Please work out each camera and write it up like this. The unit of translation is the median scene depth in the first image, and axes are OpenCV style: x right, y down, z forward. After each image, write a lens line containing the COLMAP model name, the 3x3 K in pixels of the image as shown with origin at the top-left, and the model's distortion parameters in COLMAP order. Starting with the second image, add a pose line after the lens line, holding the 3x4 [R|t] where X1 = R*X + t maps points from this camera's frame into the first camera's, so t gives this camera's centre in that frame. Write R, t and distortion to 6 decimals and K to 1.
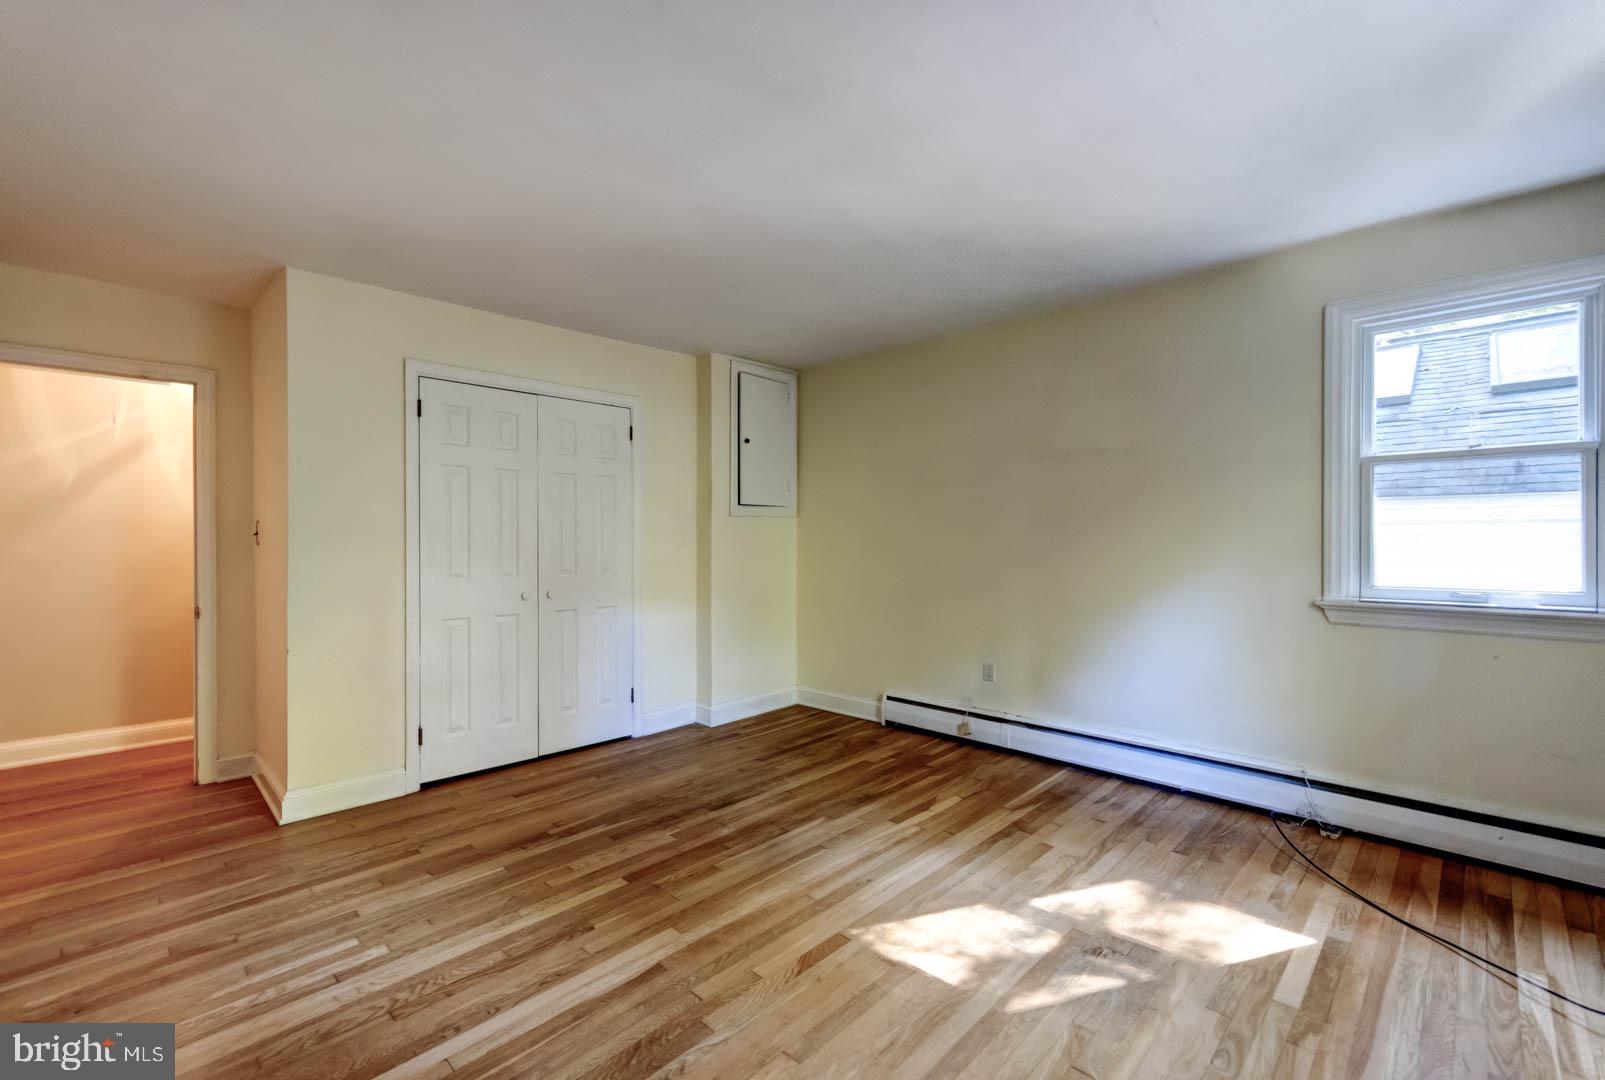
lens RADIAL K [[700.5, 0, 800.0], [0, 700.5, 542.3], [0, 0, 1]] dist [-0.001304, -0.000074]
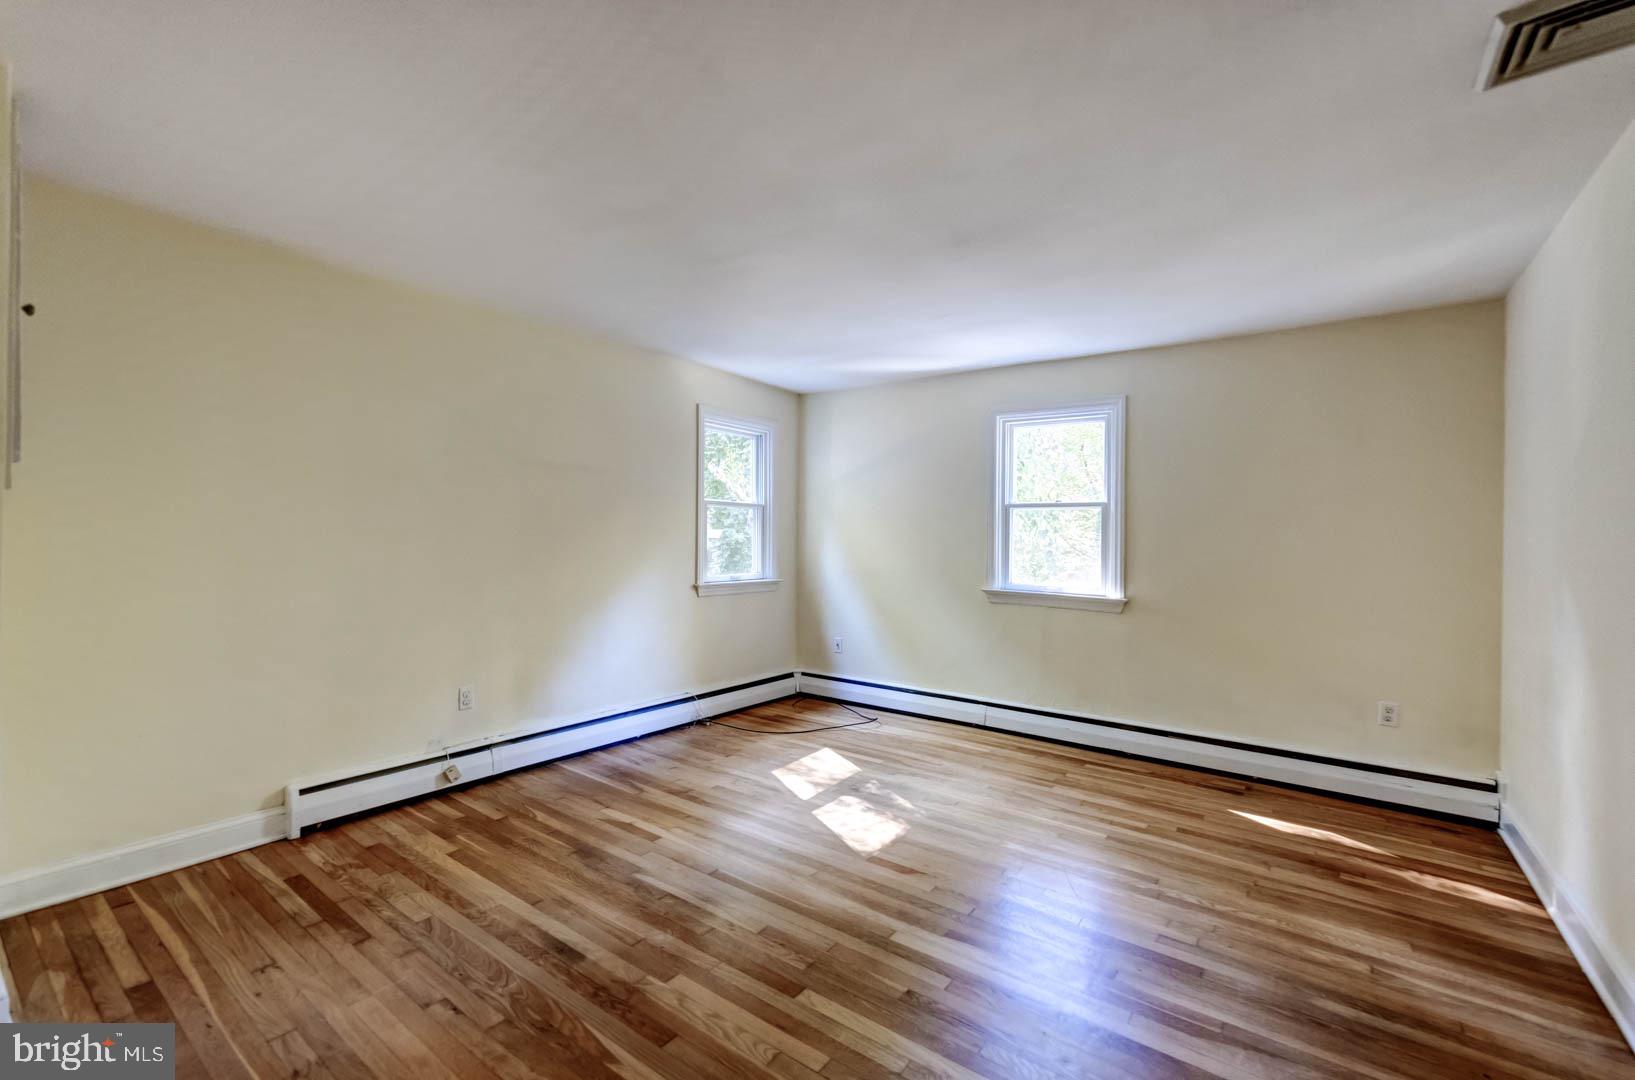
lens RADIAL K [[692.8, 0, 814.6], [0, 692.8, 537.0], [0, 0, 1]] dist [0.005418, 0.000279]
pose [[-0.135688, 0.002787, 0.990748, -0.802999], [-0.000288, 0.999996, -0.002852, -0.017855], [-0.990752, -0.000672, -0.135687, 0.858742]]
